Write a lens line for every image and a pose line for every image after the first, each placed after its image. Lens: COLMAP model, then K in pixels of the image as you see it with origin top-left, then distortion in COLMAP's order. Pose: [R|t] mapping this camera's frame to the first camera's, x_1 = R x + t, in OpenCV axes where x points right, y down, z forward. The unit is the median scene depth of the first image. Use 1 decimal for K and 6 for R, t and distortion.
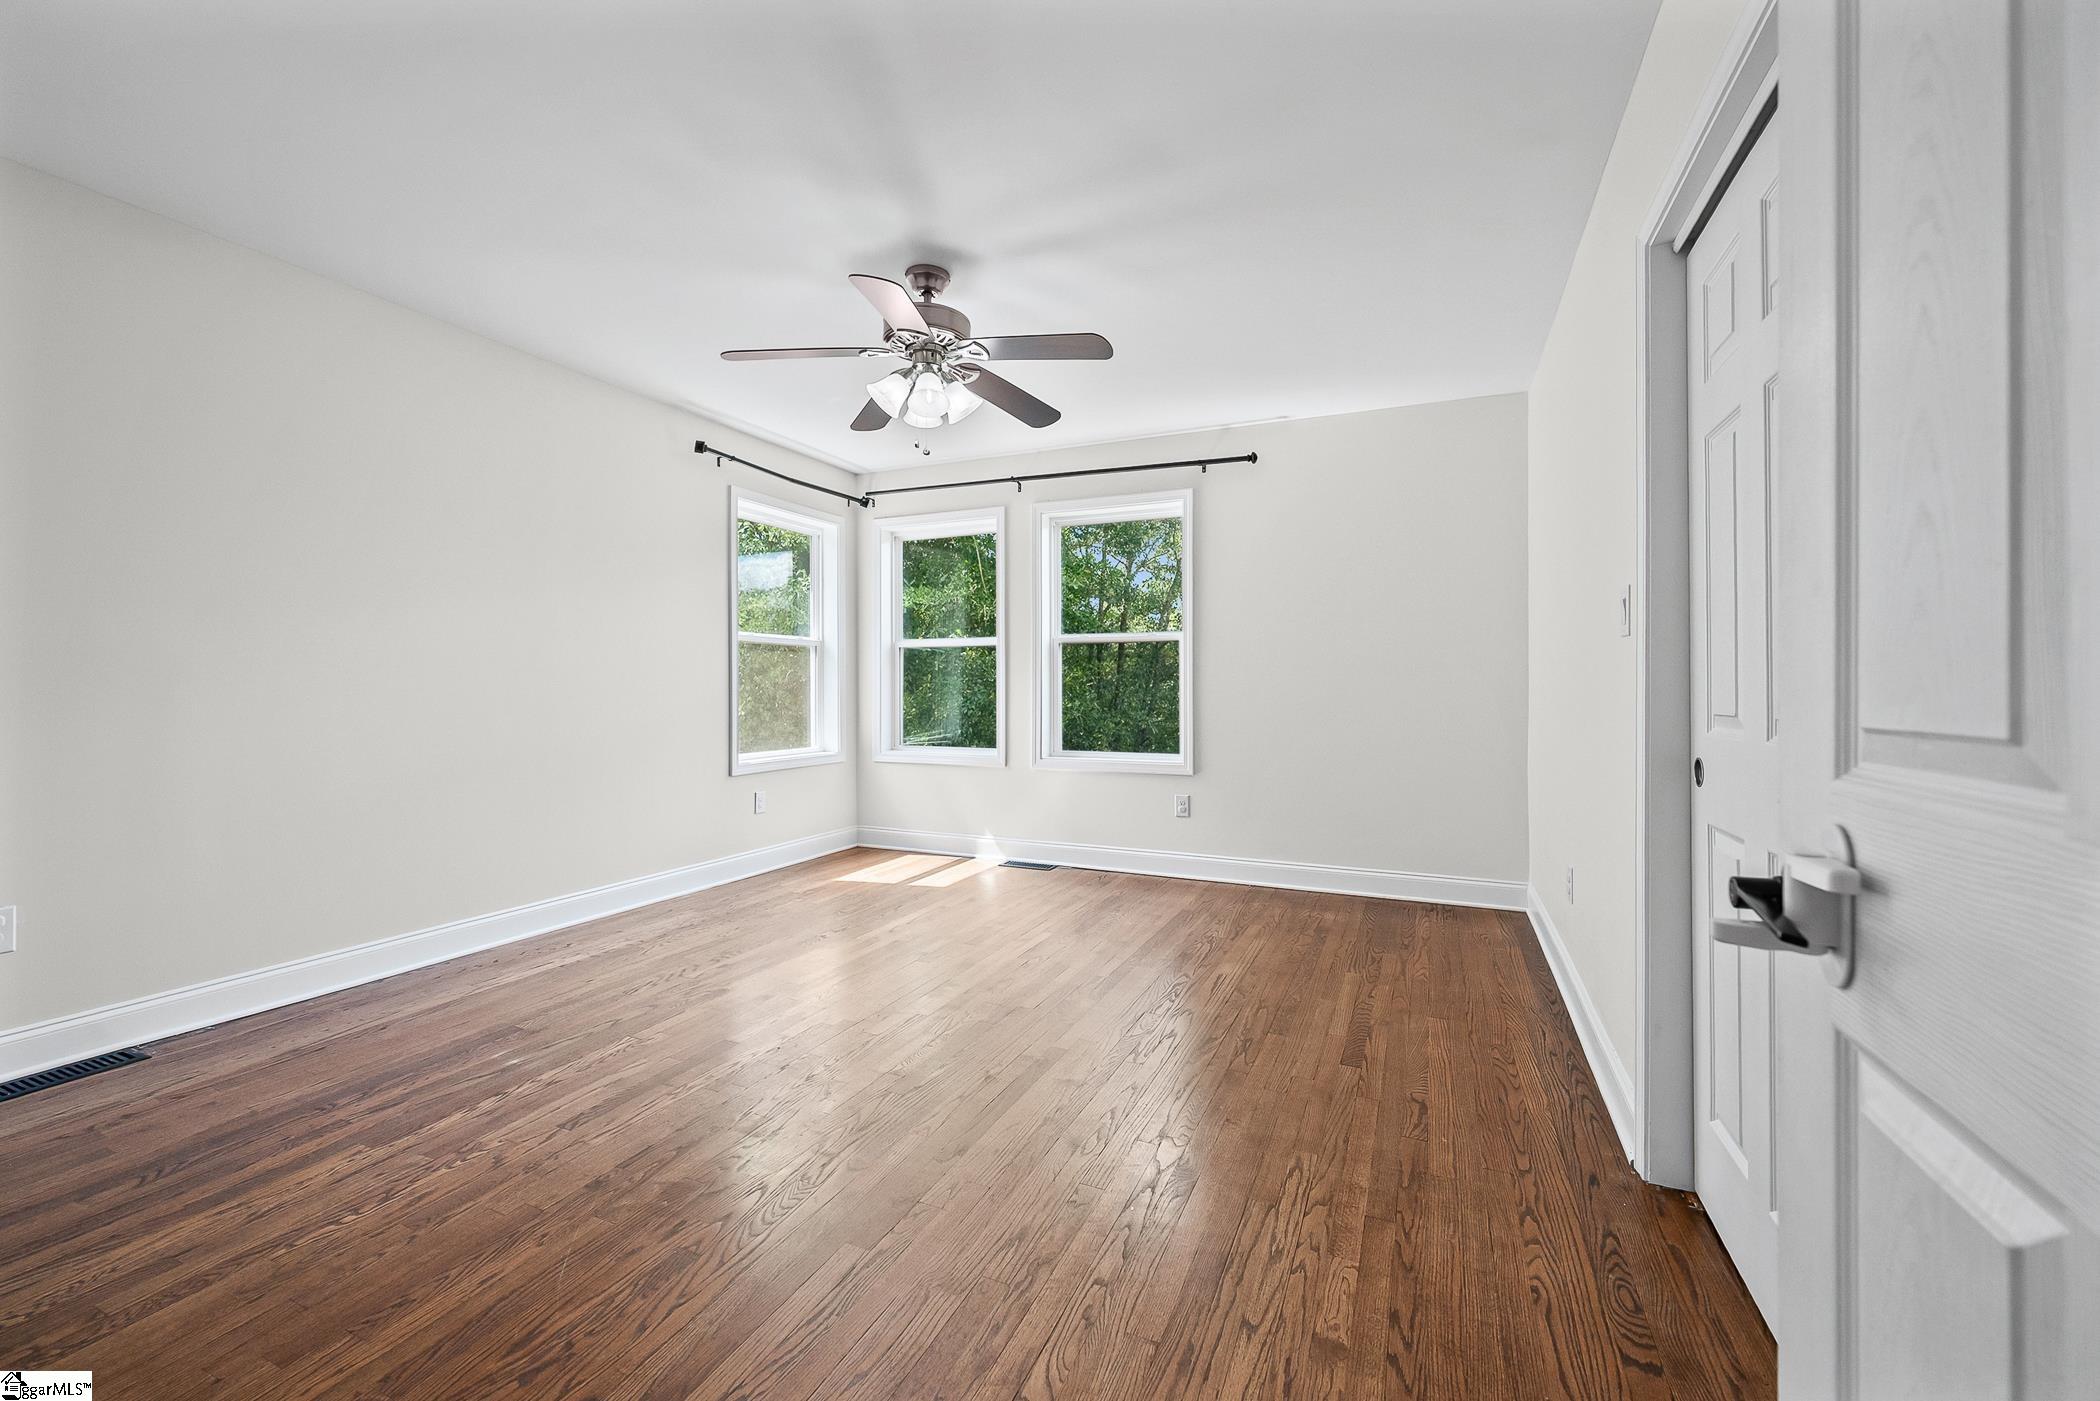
lens RADIAL K [[856.0, 0, 1051.3], [0, 856.0, 686.8], [0, 0, 1]] dist [-0.002315, -0.000062]
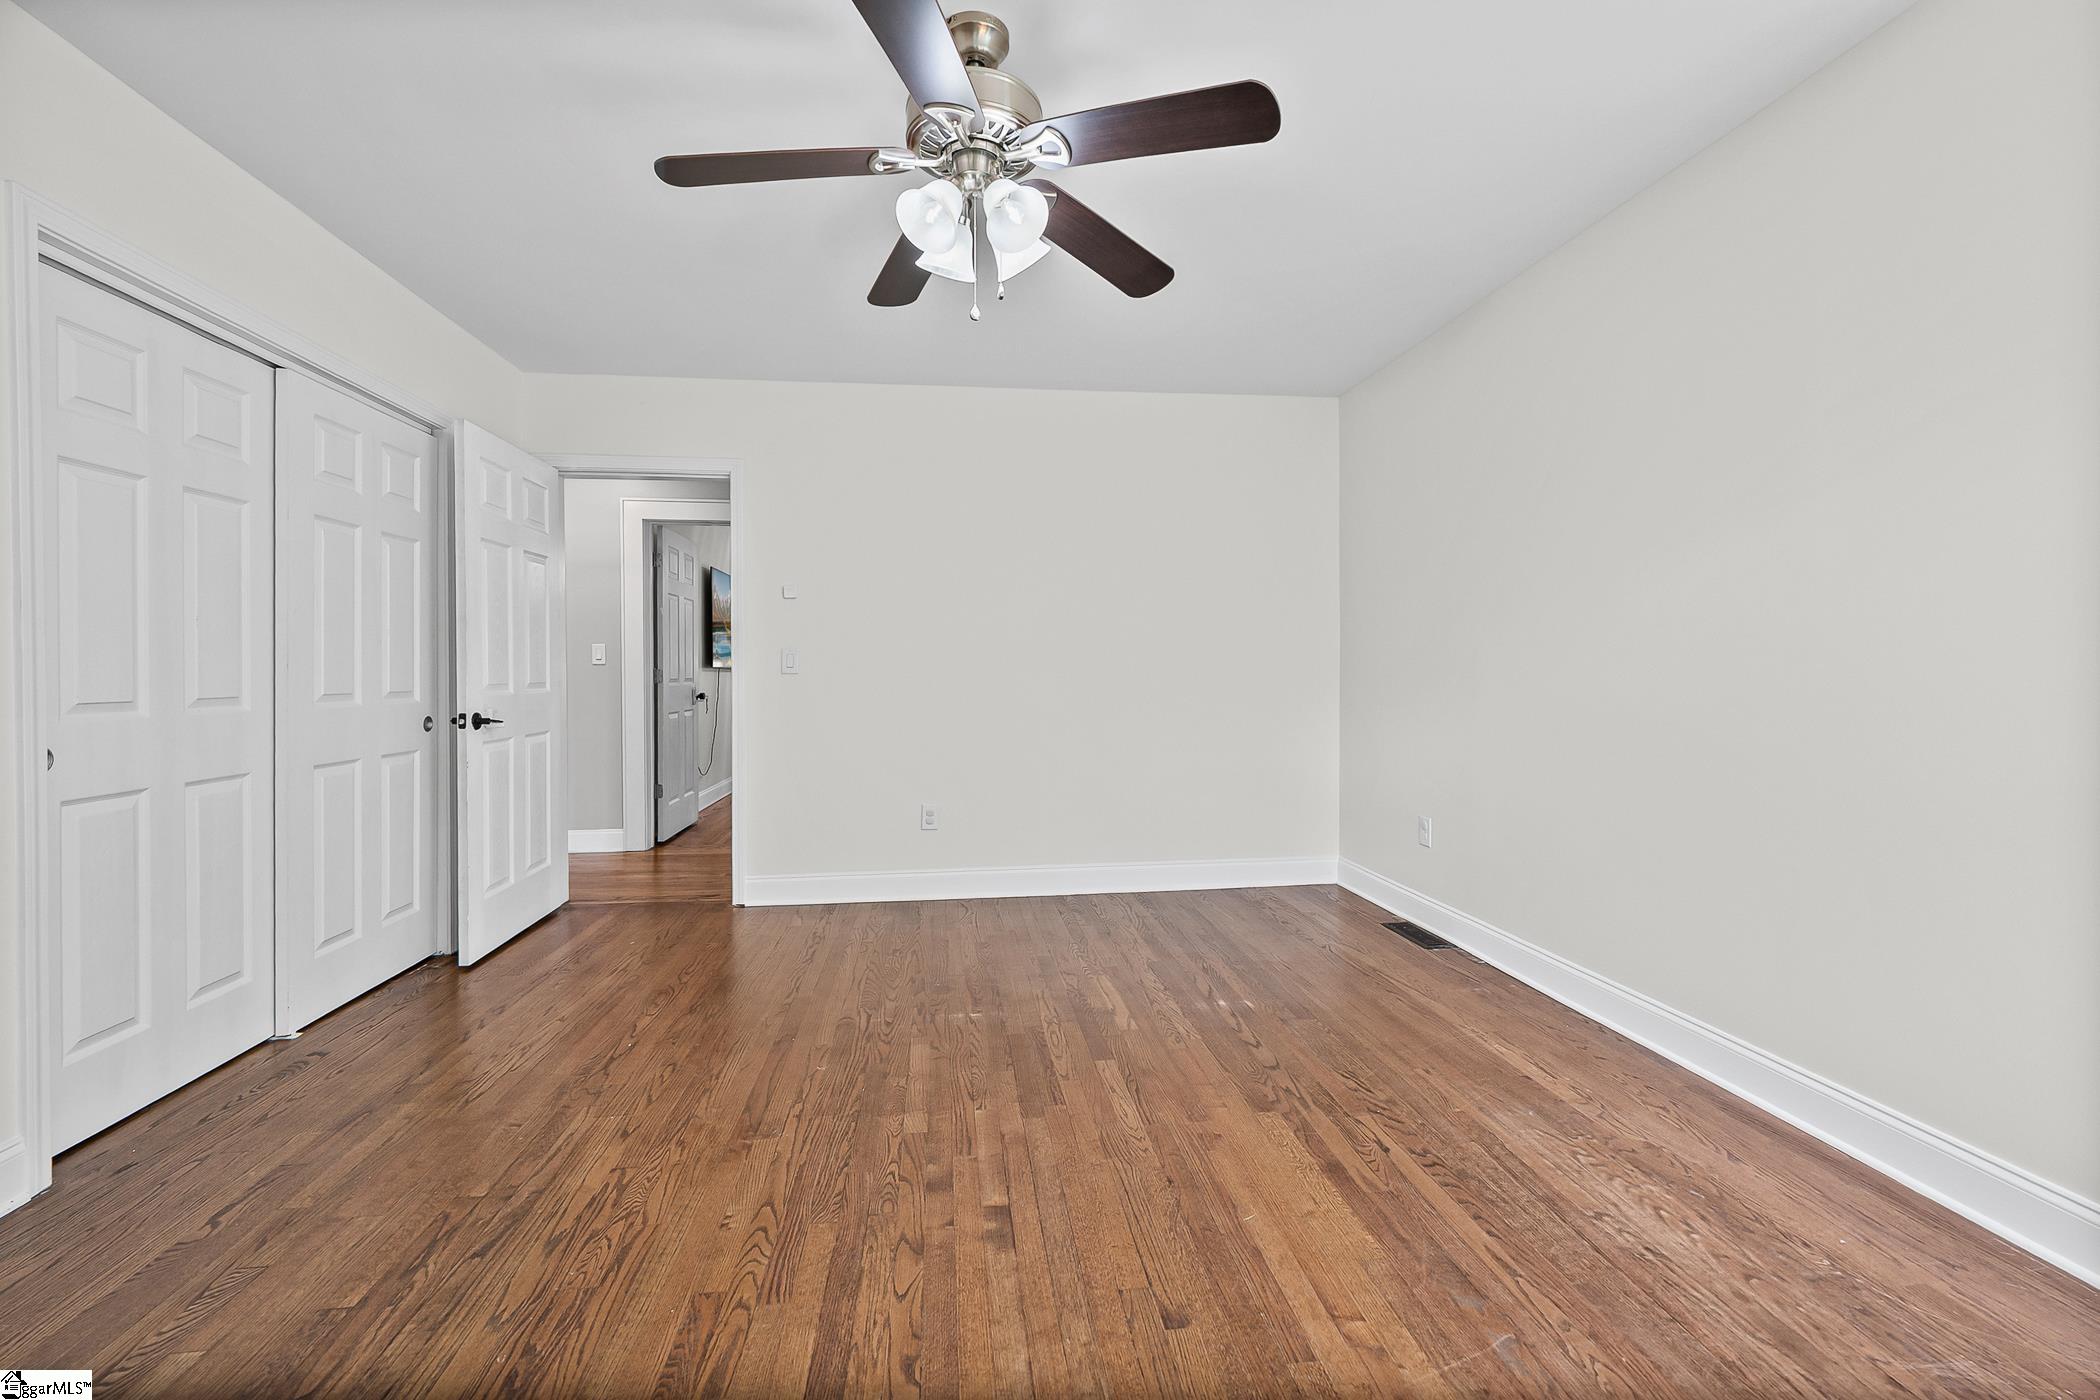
lens RADIAL K [[856.0, 0, 1049.9], [0, 856.0, 689.6], [0, 0, 1]] dist [-0.002315, -0.000062]
pose [[-0.856697, 0.008286, -0.515753, 0.155854], [-0.000418, 0.999859, 0.016758, -0.003983], [0.515819, 0.014572, -0.856574, 1.775449]]
